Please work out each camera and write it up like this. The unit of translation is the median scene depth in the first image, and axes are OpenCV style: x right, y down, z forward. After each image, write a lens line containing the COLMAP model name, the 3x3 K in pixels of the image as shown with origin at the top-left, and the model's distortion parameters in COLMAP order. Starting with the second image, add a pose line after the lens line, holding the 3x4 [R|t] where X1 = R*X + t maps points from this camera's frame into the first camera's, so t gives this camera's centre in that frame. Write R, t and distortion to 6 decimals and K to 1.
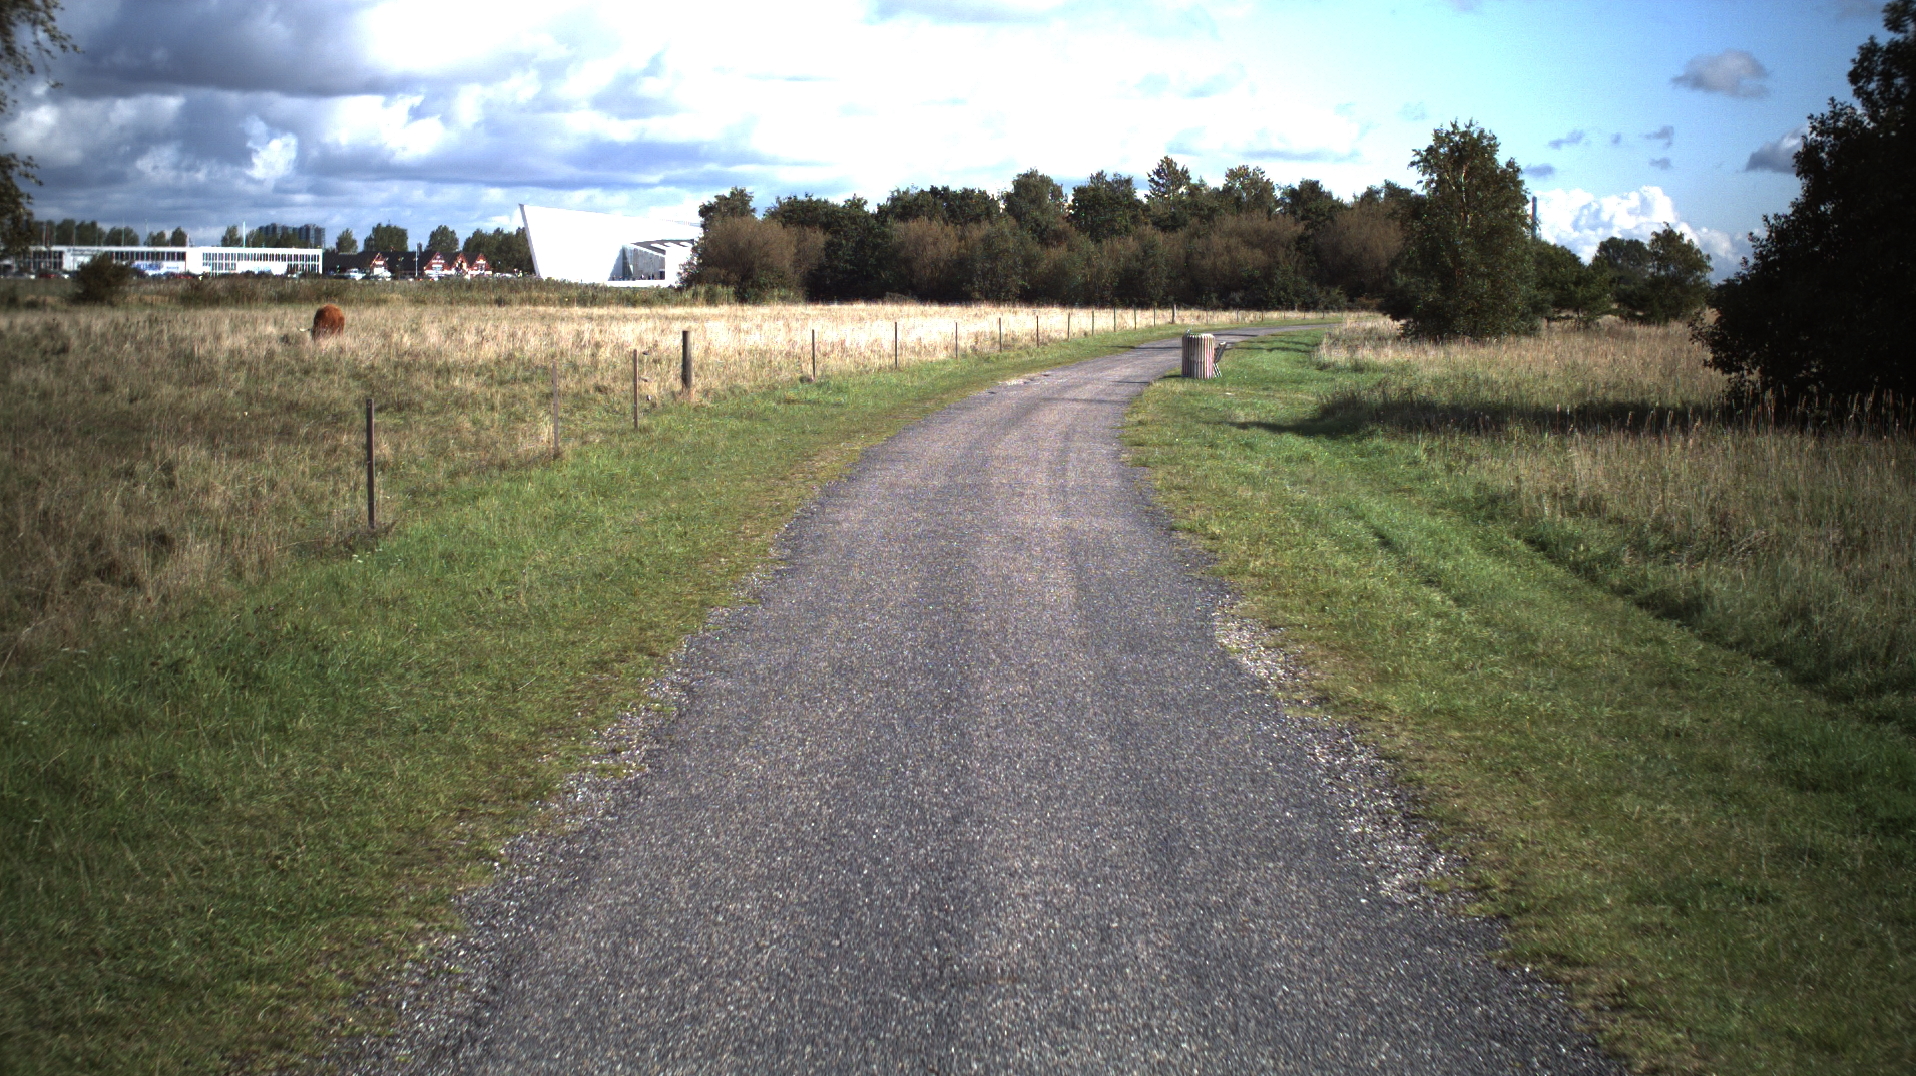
lens RADIAL K [[3366.2, 0, 958.0], [0, 3366.2, 538.0], [0, 0, 1]] dist [-0.276514, 0.250085]
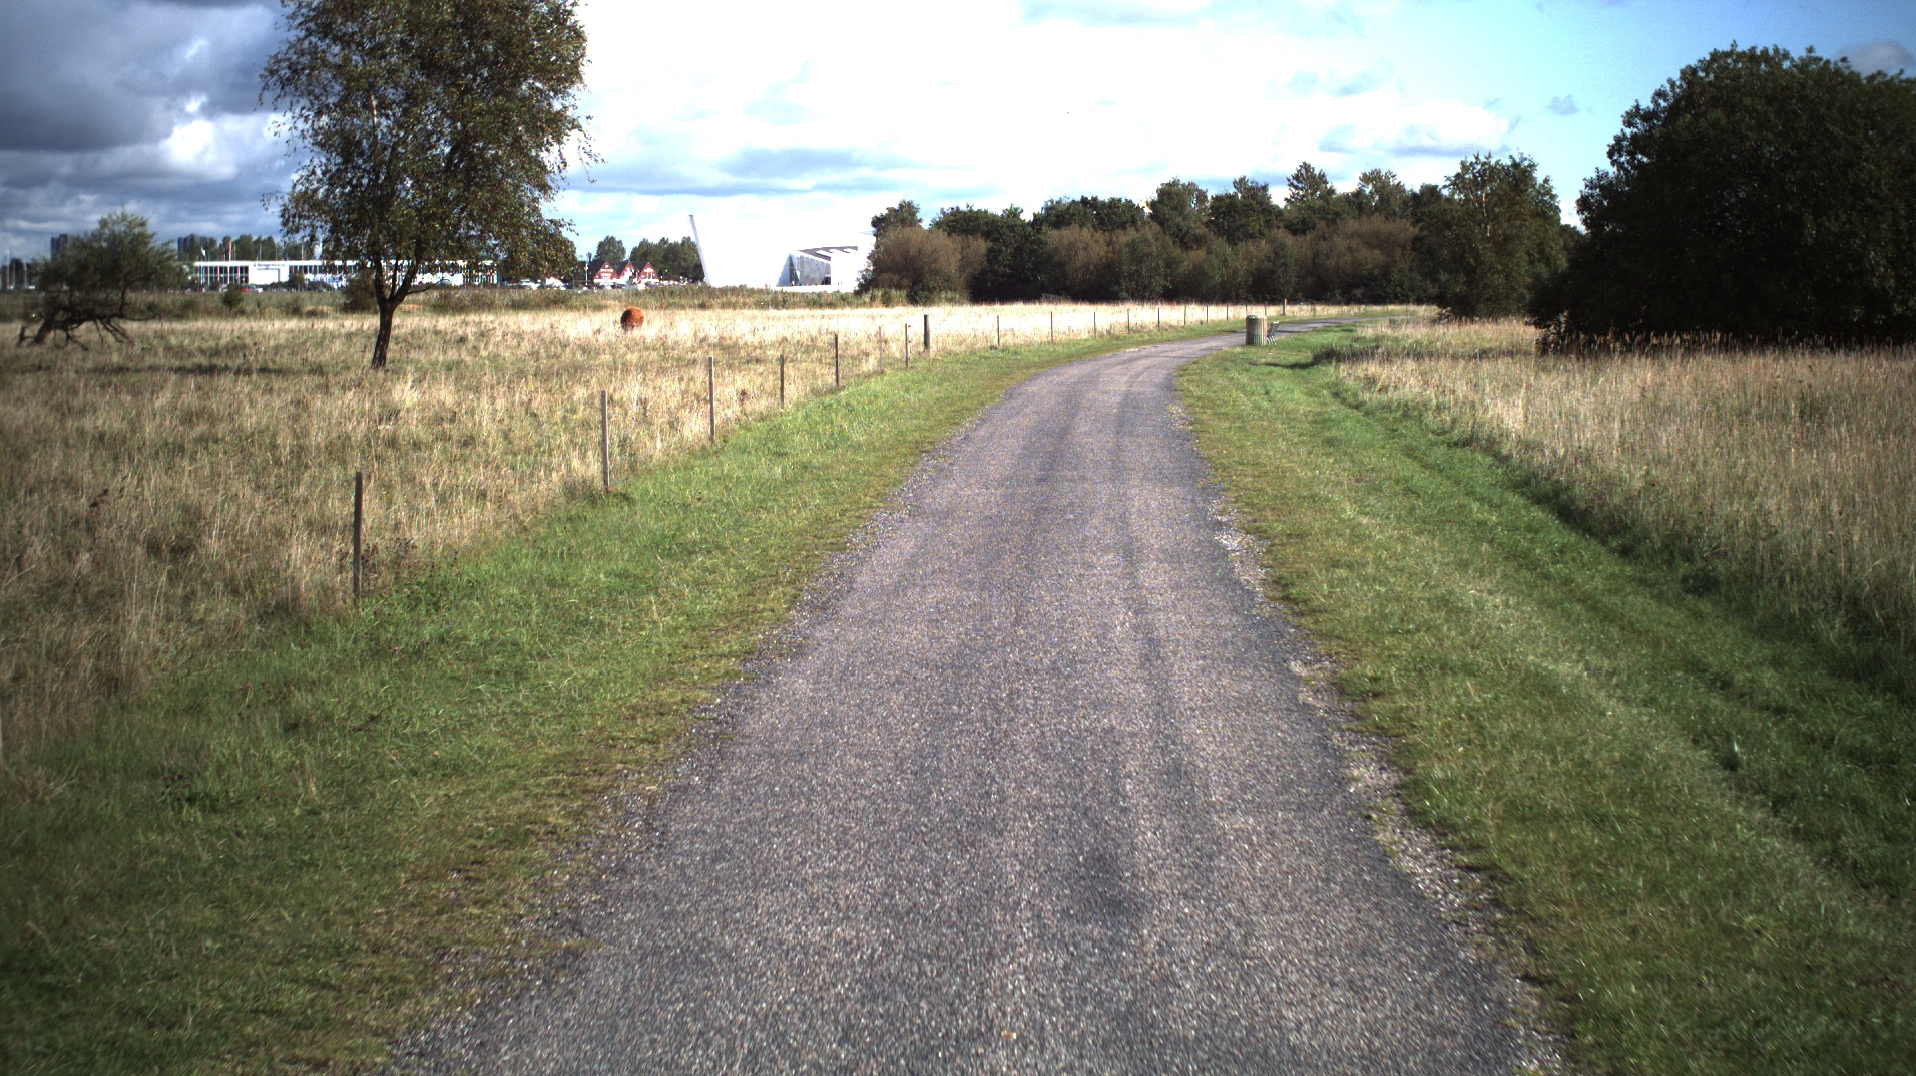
lens RADIAL K [[3366.2, 0, 958.0], [0, 3366.2, 538.0], [0, 0, 1]] dist [-0.276514, 0.250085]
pose [[0.998807, -0.013095, -0.047041, 0.002008], [0.013063, 0.999914, -0.000984, 0.008417], [0.047050, 0.000369, 0.998892, -0.110114]]
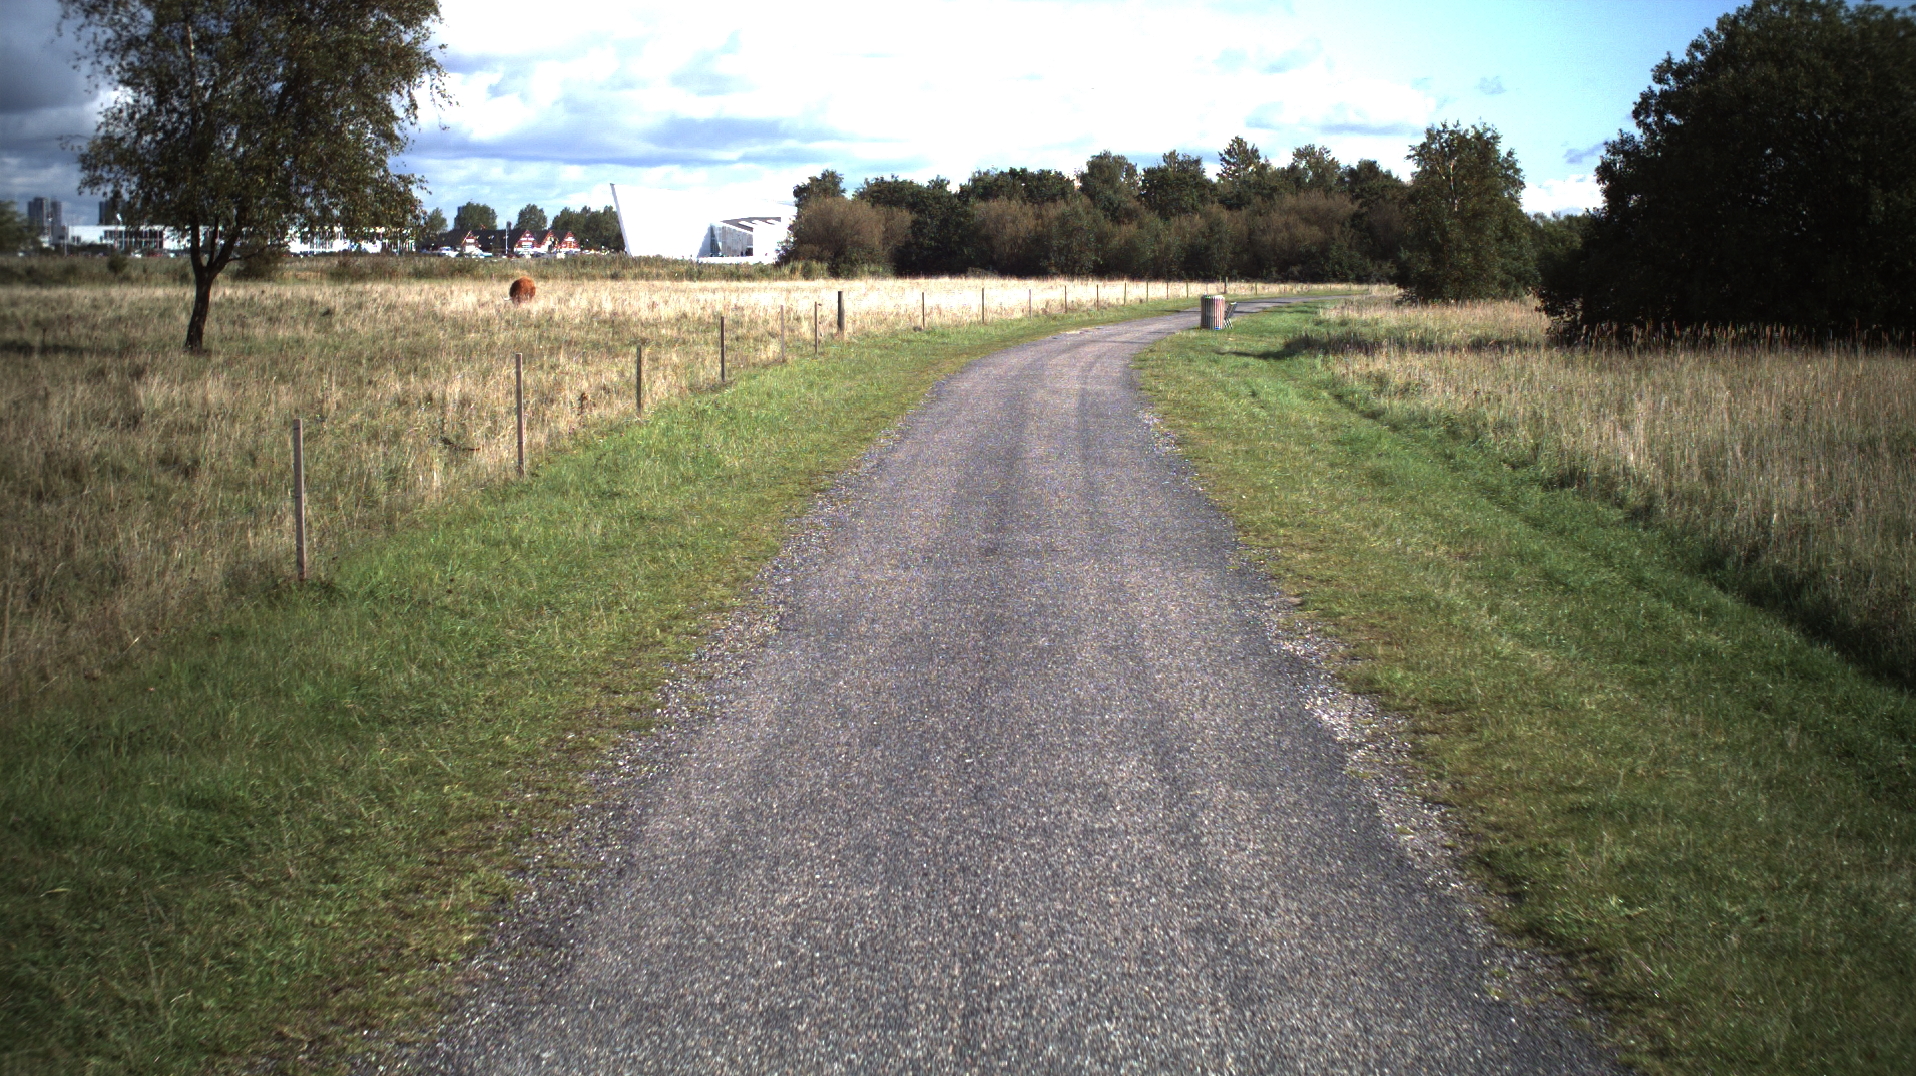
lens RADIAL K [[3366.2, 0, 958.0], [0, 3366.2, 538.0], [0, 0, 1]] dist [-0.276514, 0.250085]
pose [[0.999713, -0.002201, -0.023855, 0.000677], [0.002372, 0.999972, 0.007130, 0.005666], [0.023839, -0.007184, 0.999690, -0.073372]]
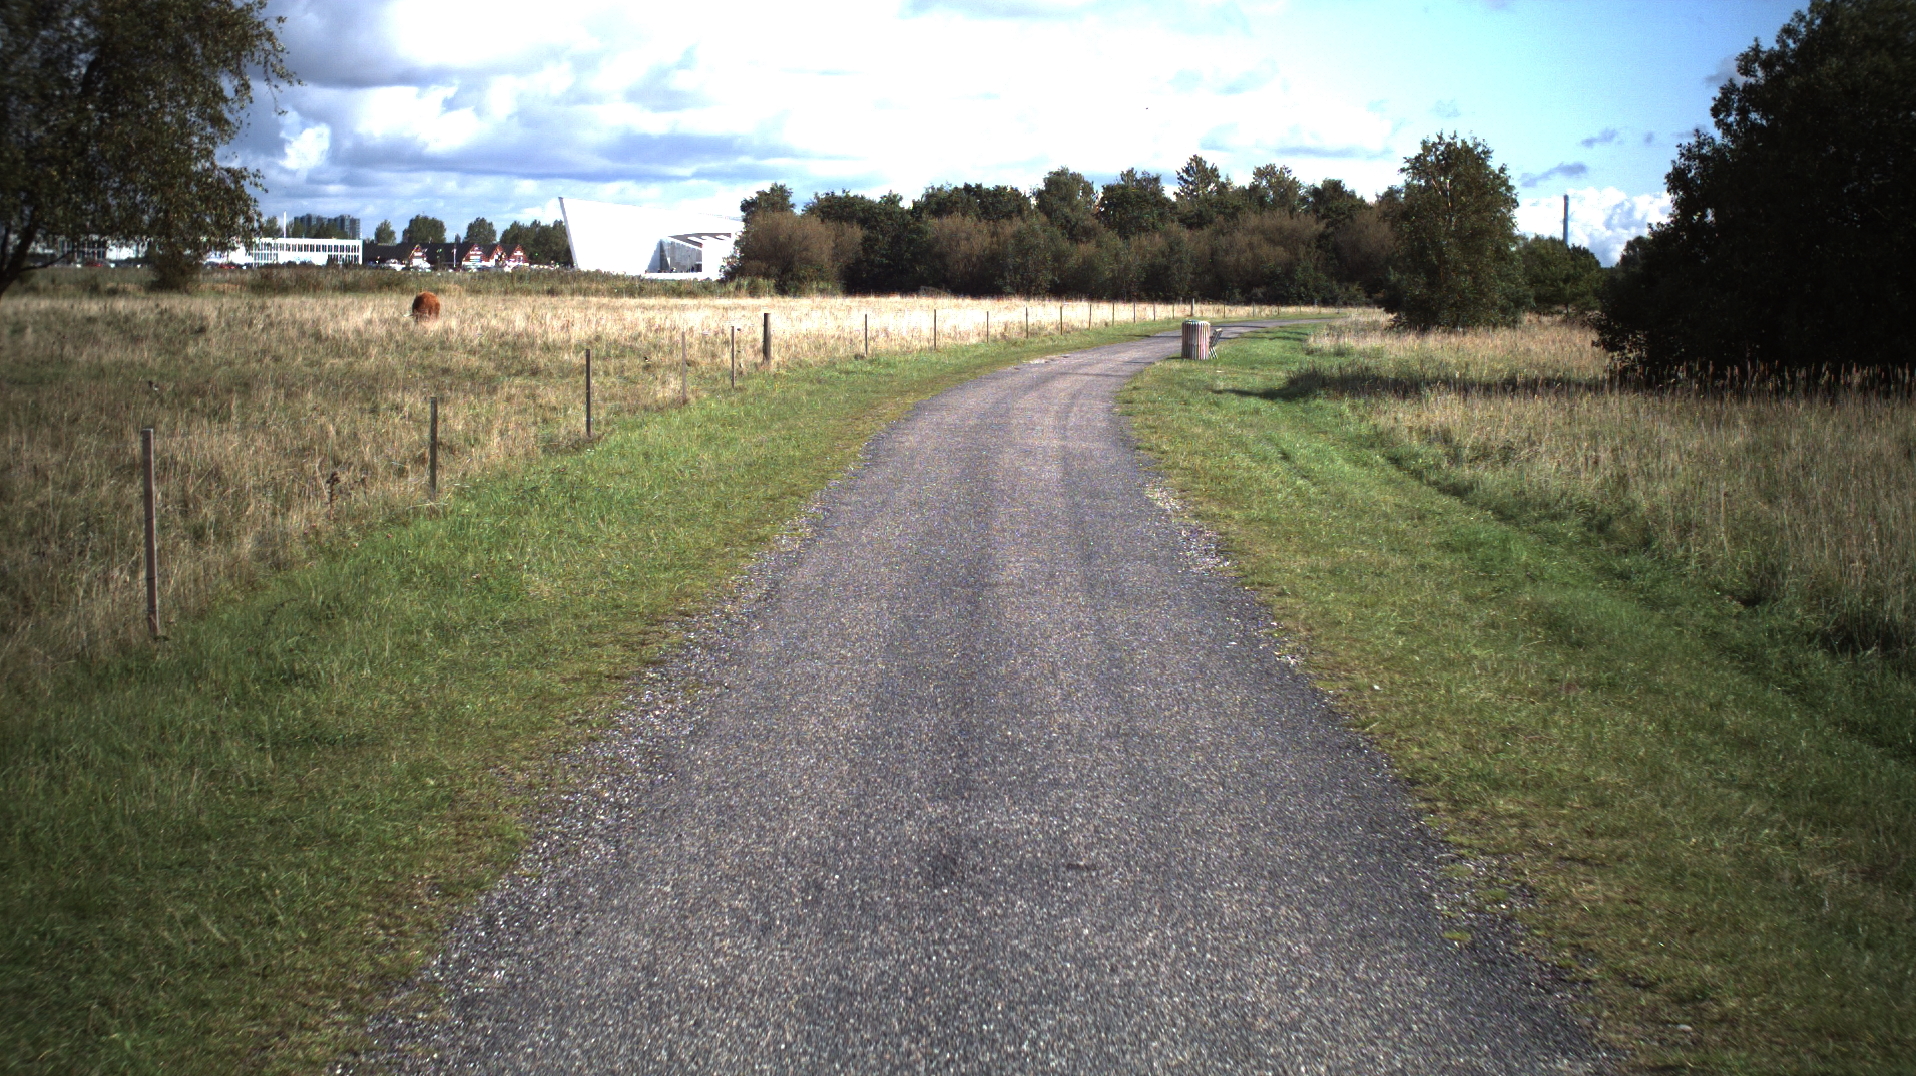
lens RADIAL K [[3366.2, 0, 958.0], [0, 3366.2, 538.0], [0, 0, 1]] dist [-0.276514, 0.250085]
pose [[0.999936, 0.006663, -0.009148, 0.000111], [-0.006648, 0.999977, 0.001630, 0.002922], [0.009159, -0.001570, 0.999957, -0.036593]]
